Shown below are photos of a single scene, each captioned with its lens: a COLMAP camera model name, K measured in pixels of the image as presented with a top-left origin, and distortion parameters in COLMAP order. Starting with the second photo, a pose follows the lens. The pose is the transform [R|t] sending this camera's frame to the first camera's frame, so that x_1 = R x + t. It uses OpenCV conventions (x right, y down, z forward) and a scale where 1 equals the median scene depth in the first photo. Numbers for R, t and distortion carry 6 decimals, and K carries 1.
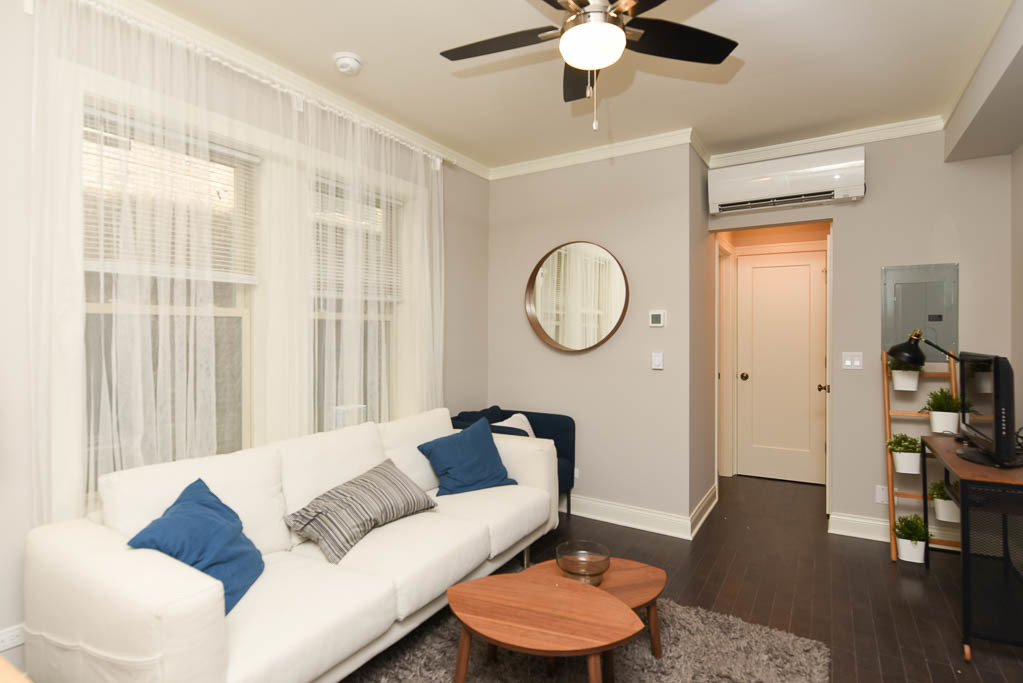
lens RADIAL K [[521.8, 0, 511.9], [0, 521.8, 334.1], [0, 0, 1]] dist [-0.001388, -0.001403]
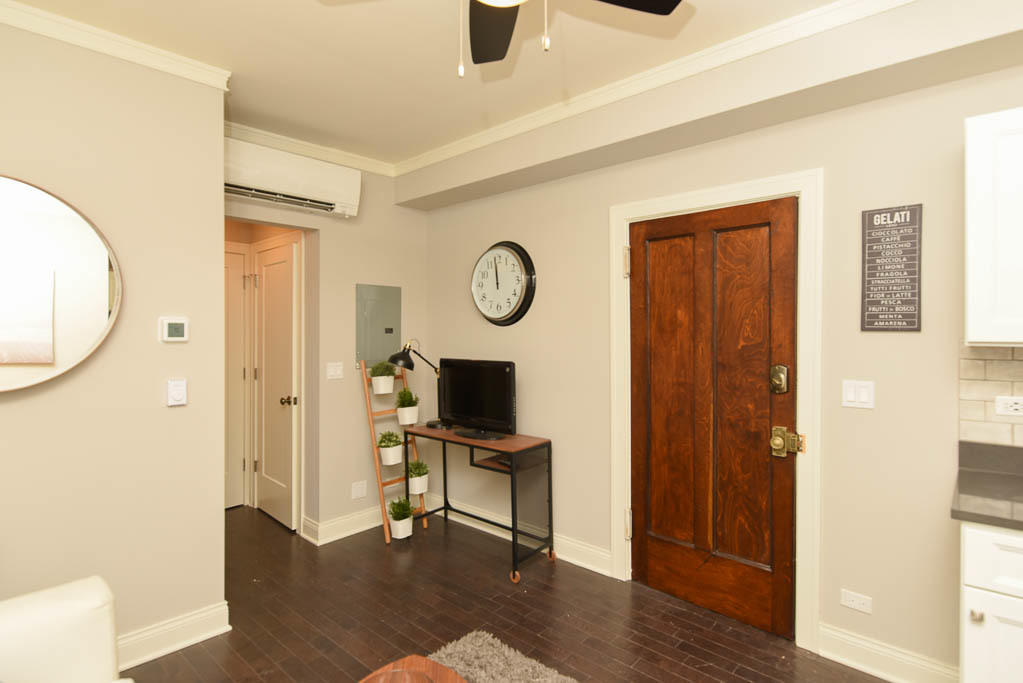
lens RADIAL K [[521.8, 0, 511.9], [0, 521.8, 334.1], [0, 0, 1]] dist [-0.001388, -0.001403]
pose [[0.188040, -0.005722, 0.982145, -0.324611], [0.004204, 0.999979, 0.005021, -0.027971], [-0.982152, 0.003185, 0.188060, 0.494328]]
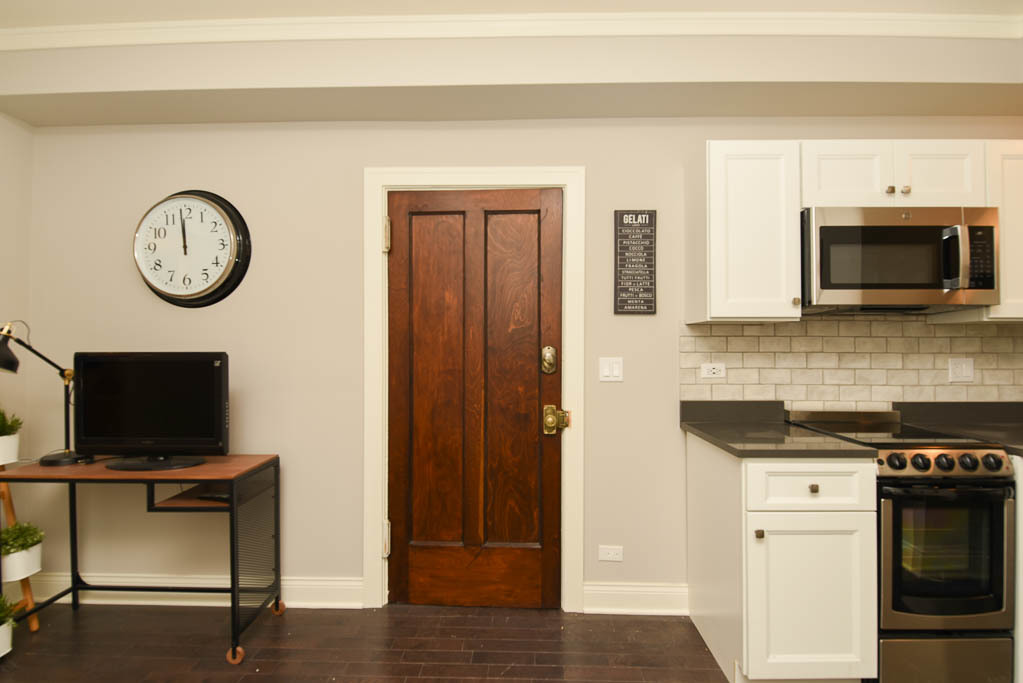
lens RADIAL K [[477.6, 0, 511.5], [0, 477.6, 341.5], [0, 0, 1]] dist [0.000715, -0.009015]
pose [[-0.504034, 0.013906, 0.863572, -0.107504], [0.002780, 0.999891, -0.014478, 0.024870], [-0.863679, -0.004897, -0.504018, 0.669211]]
